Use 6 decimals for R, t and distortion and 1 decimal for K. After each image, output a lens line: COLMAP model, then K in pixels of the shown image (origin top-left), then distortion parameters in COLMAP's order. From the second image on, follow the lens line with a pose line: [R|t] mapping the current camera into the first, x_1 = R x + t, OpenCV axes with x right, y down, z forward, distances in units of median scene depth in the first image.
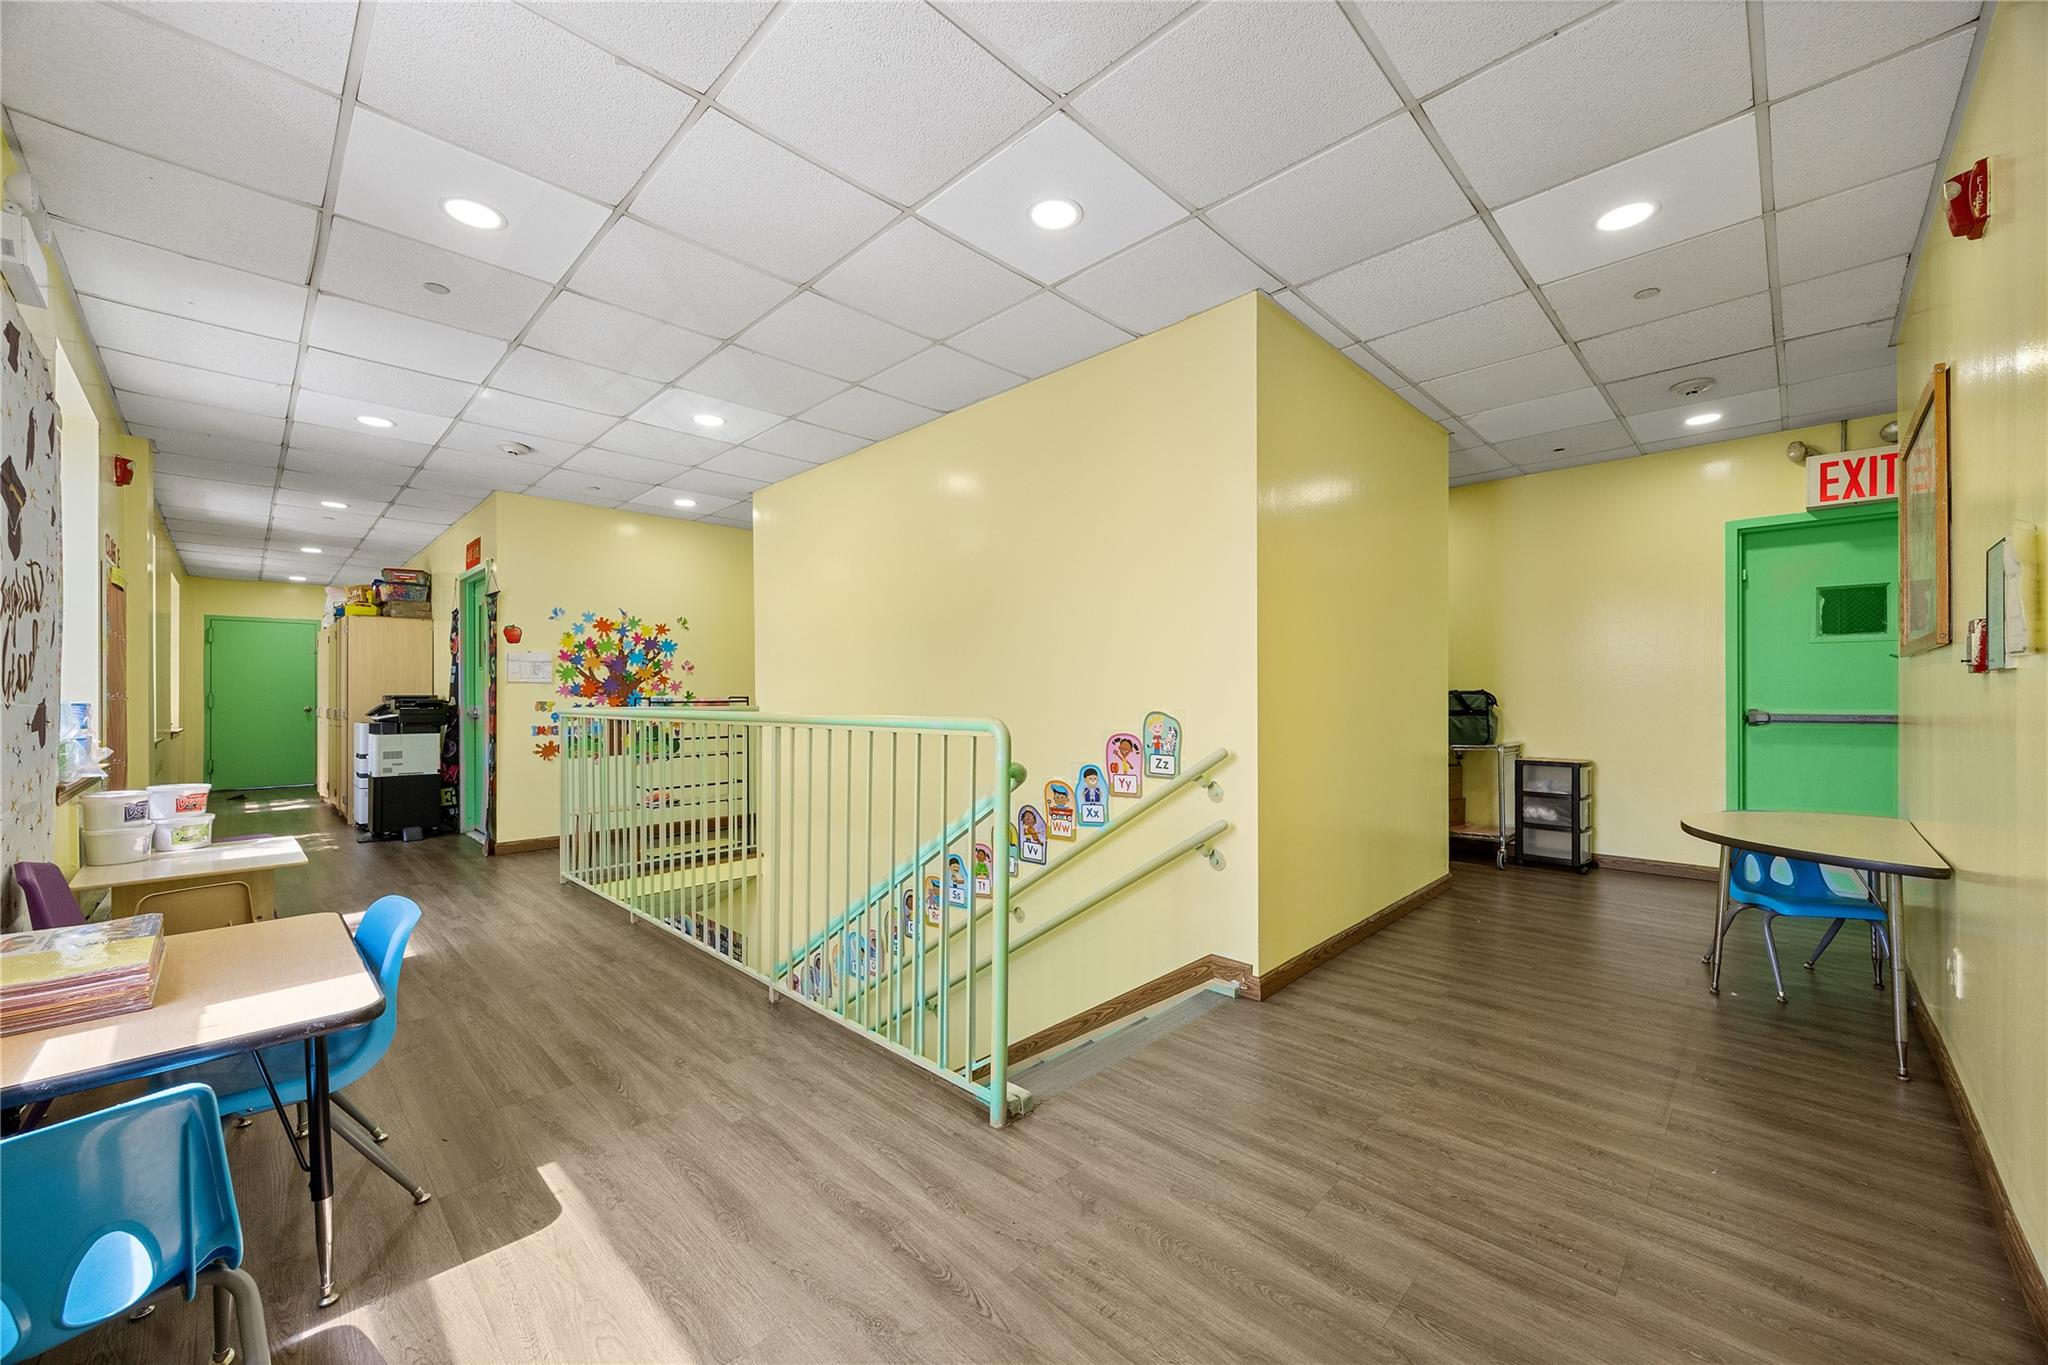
lens RADIAL K [[803.7, 0, 1022.2], [0, 803.7, 690.7], [0, 0, 1]] dist [0.000789, -0.000140]
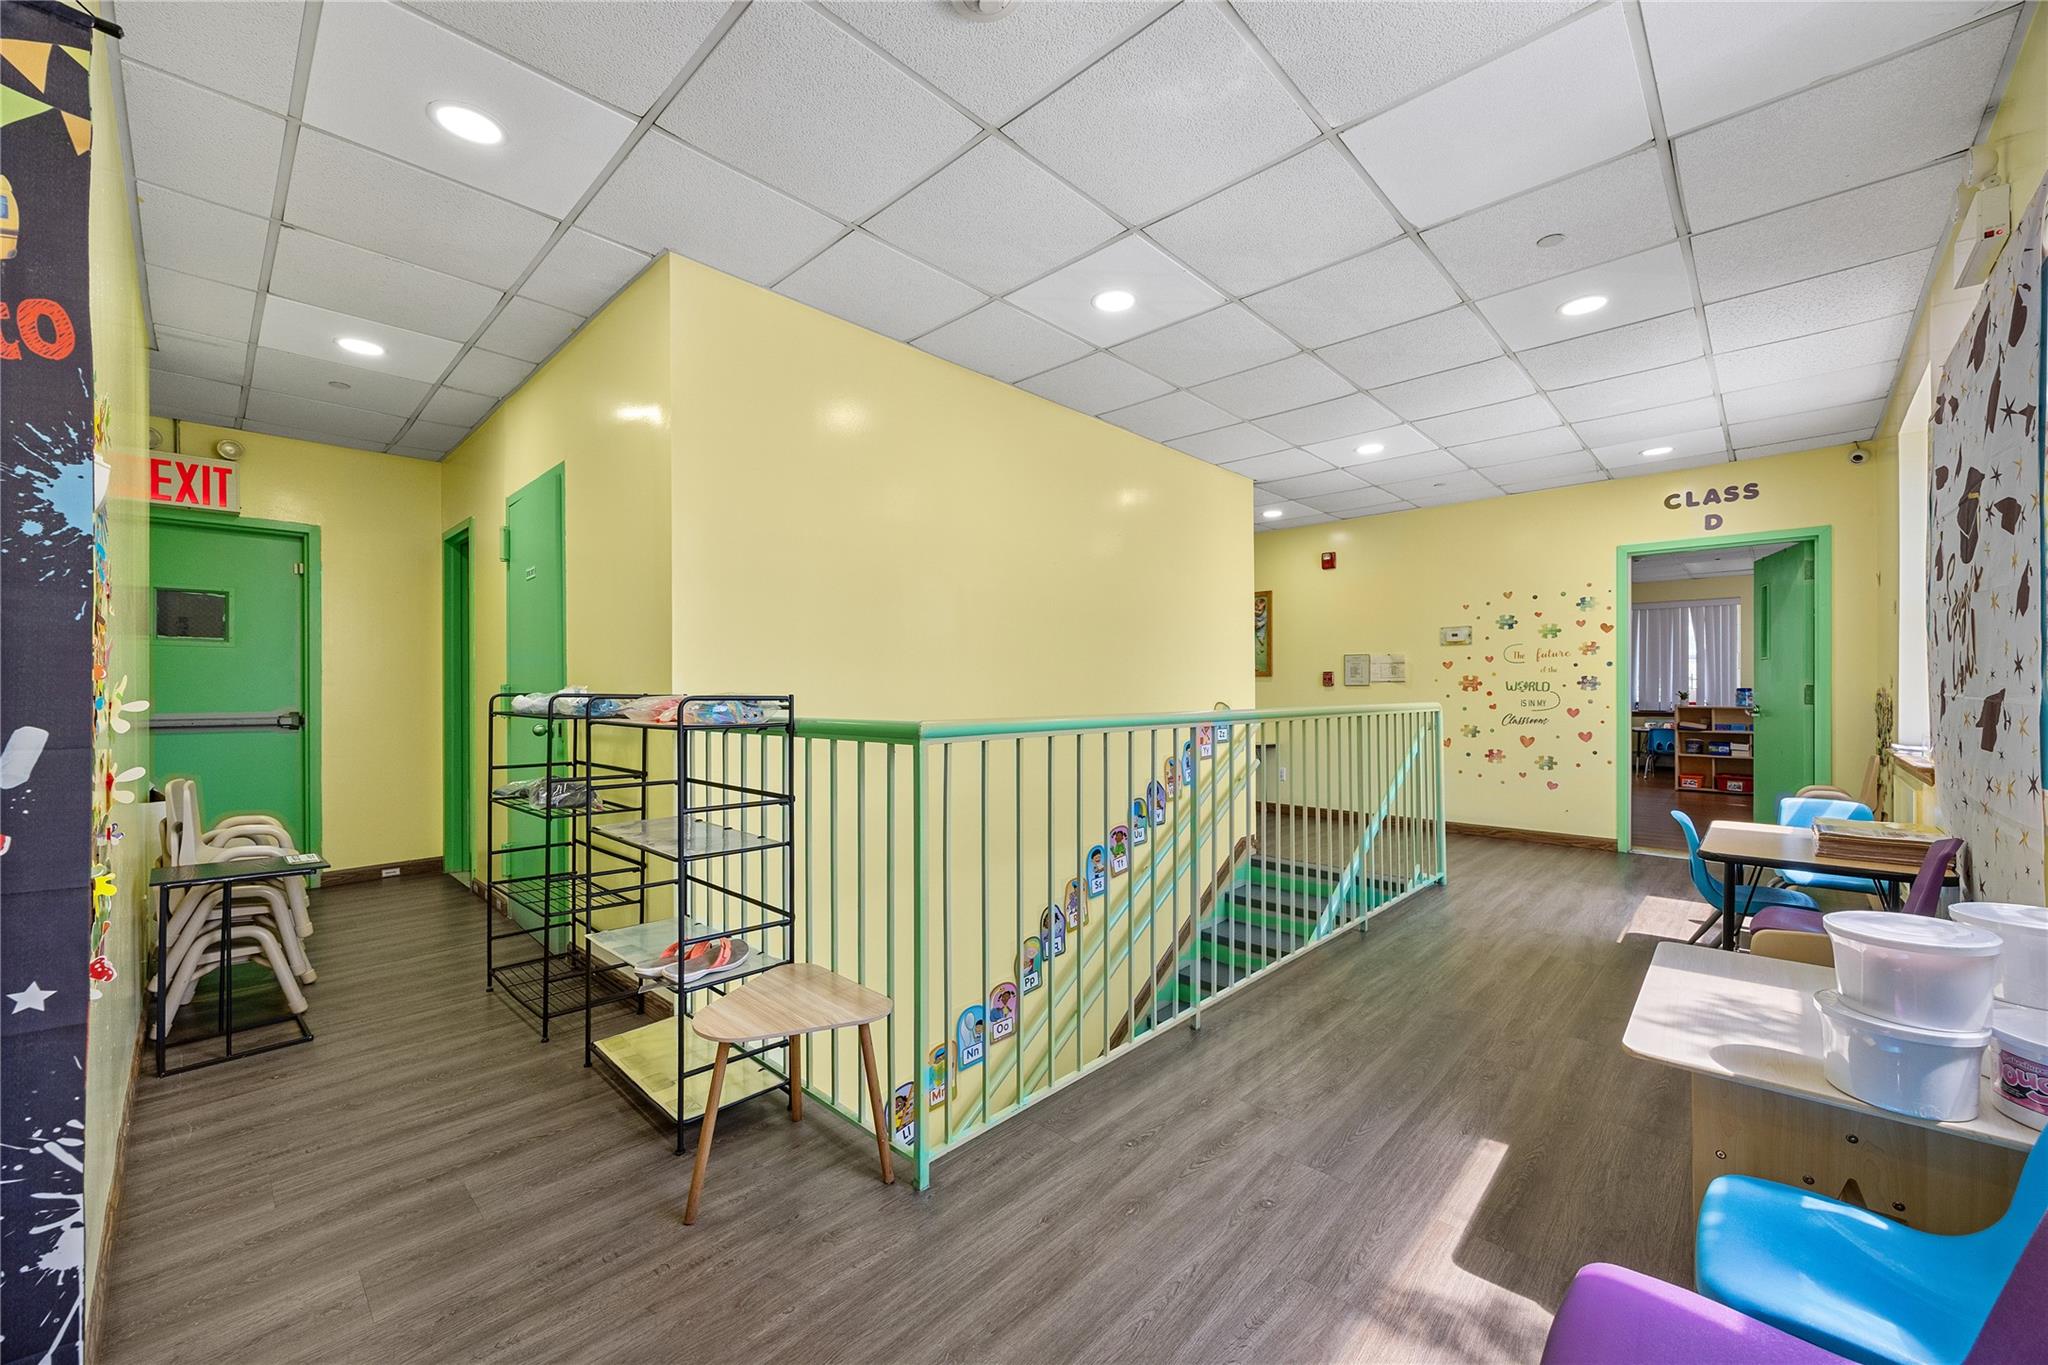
lens RADIAL K [[803.7, 0, 1022.1], [0, 803.7, 689.0], [0, 0, 1]] dist [0.000789, -0.000140]
pose [[-0.036203, 0.006472, 0.999323, -1.302536], [0.001086, 0.999979, -0.006437, 0.007812], [-0.999344, 0.000853, -0.036210, 1.318094]]
